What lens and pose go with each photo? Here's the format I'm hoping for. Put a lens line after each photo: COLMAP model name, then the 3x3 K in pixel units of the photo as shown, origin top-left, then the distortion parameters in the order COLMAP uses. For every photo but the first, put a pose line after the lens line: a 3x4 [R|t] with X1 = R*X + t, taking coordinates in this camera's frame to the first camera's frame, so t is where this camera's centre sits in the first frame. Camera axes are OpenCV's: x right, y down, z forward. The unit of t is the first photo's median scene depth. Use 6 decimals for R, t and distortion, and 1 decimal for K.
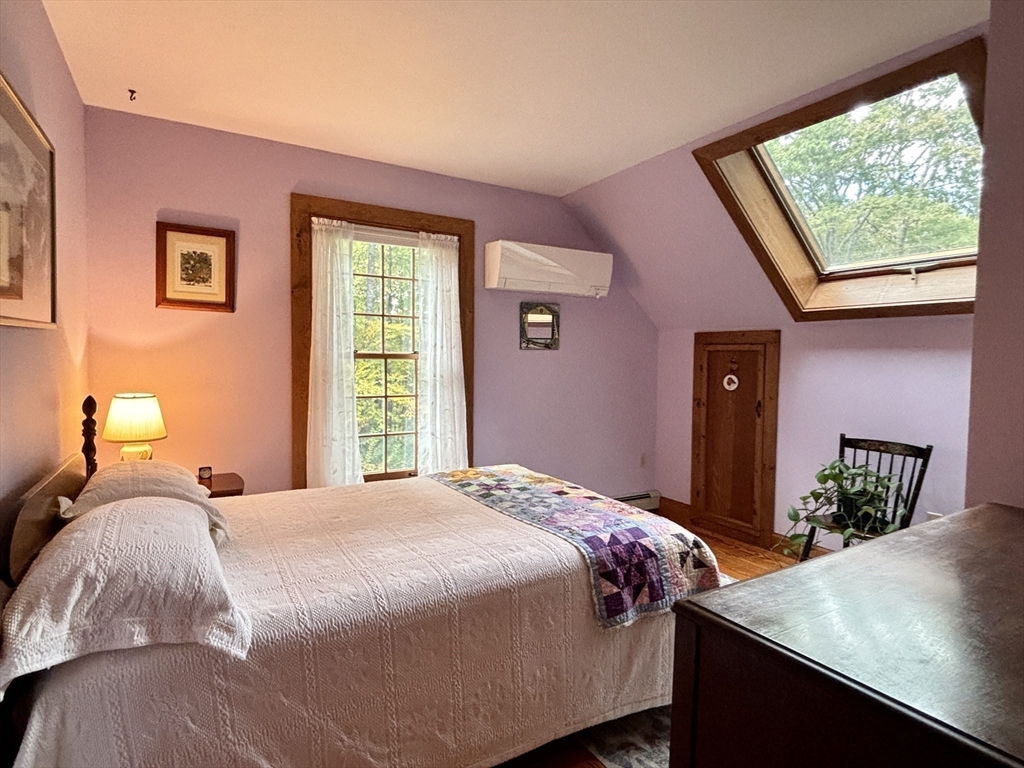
lens RADIAL K [[545.4, 0, 513.5], [0, 545.4, 383.7], [0, 0, 1]] dist [-0.013419, -0.002100]
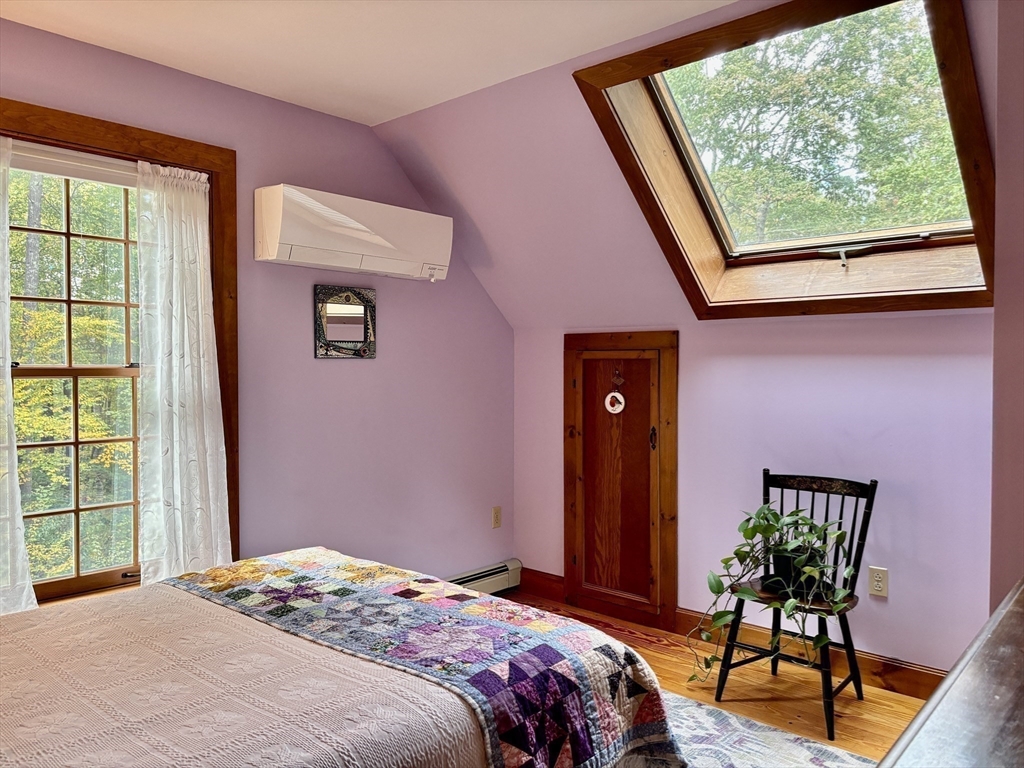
lens RADIAL K [[756.8, 0, 516.2], [0, 756.8, 383.3], [0, 0, 1]] dist [0.017600, -0.031607]
pose [[0.951495, -0.015948, 0.307251, -0.039444], [0.023953, 0.999464, -0.022301, -0.010215], [-0.306731, 0.028579, 0.951367, 0.100685]]
